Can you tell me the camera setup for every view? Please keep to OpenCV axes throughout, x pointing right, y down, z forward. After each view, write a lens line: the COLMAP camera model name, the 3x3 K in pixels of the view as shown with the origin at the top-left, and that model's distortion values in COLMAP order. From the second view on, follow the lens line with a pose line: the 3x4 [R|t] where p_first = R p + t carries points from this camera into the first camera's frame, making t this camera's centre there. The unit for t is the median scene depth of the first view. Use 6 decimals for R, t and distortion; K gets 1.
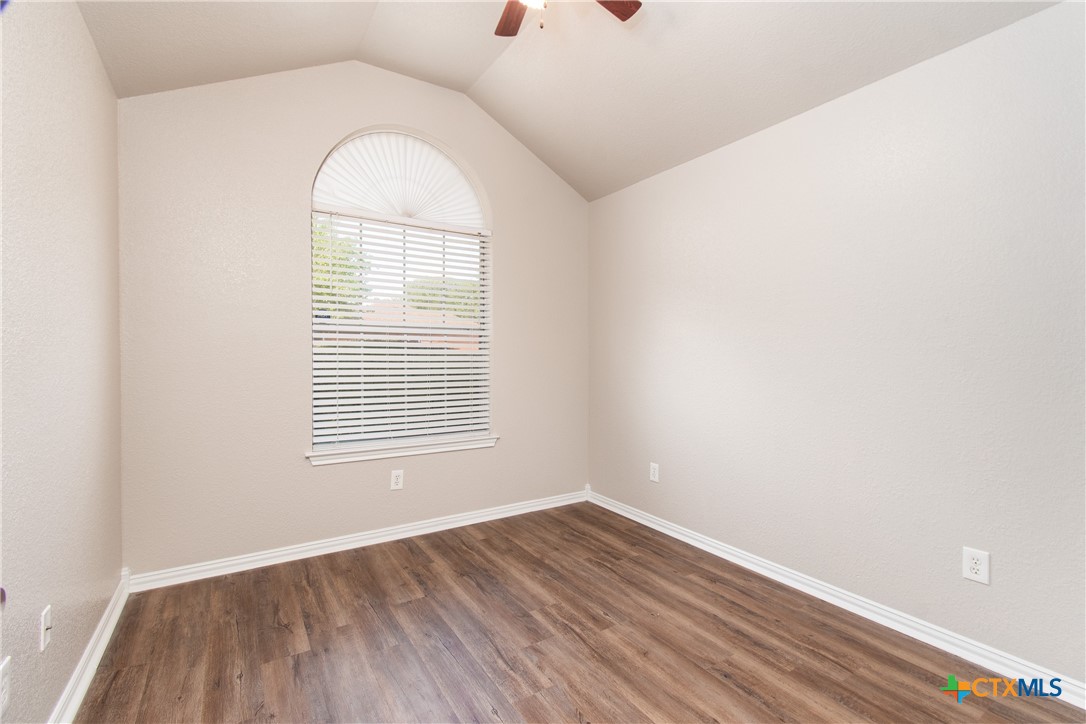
lens RADIAL K [[480.0, 0, 549.5], [0, 480.0, 357.1], [0, 0, 1]] dist [0.004473, -0.001317]
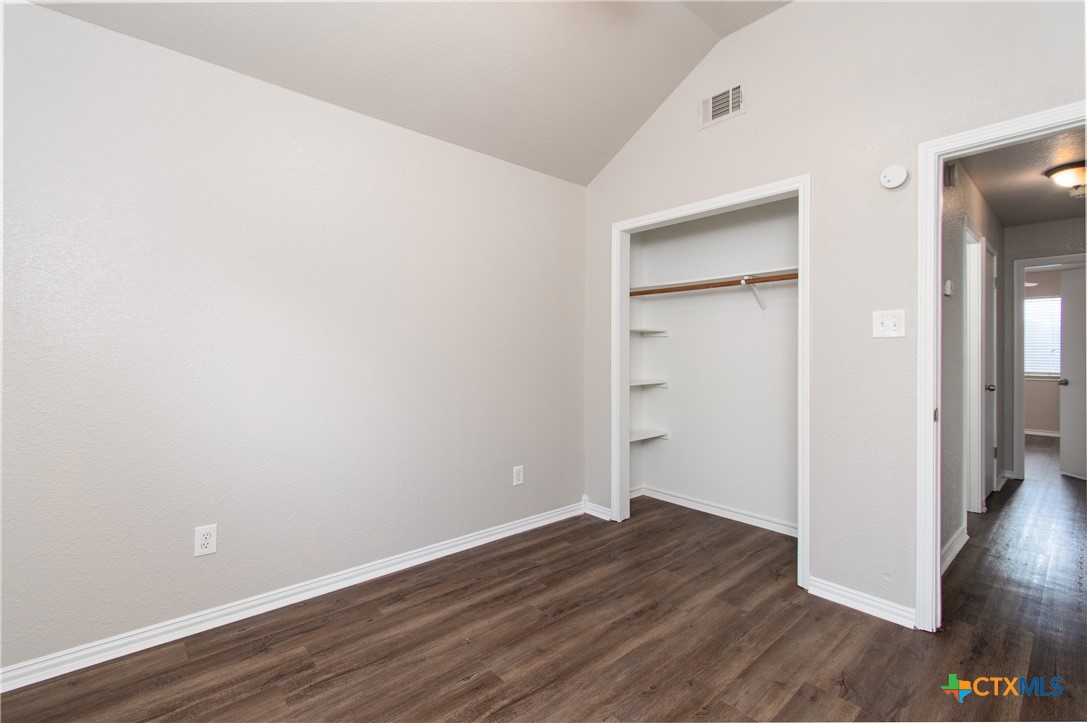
lens RADIAL K [[480.4, 0, 533.5], [0, 480.4, 352.4], [0, 0, 1]] dist [0.004473, -0.001317]
pose [[-0.130727, -0.012051, 0.991345, -0.606729], [-0.006353, 0.999916, 0.011318, -0.020206], [-0.991398, -0.004818, -0.130793, 0.873250]]
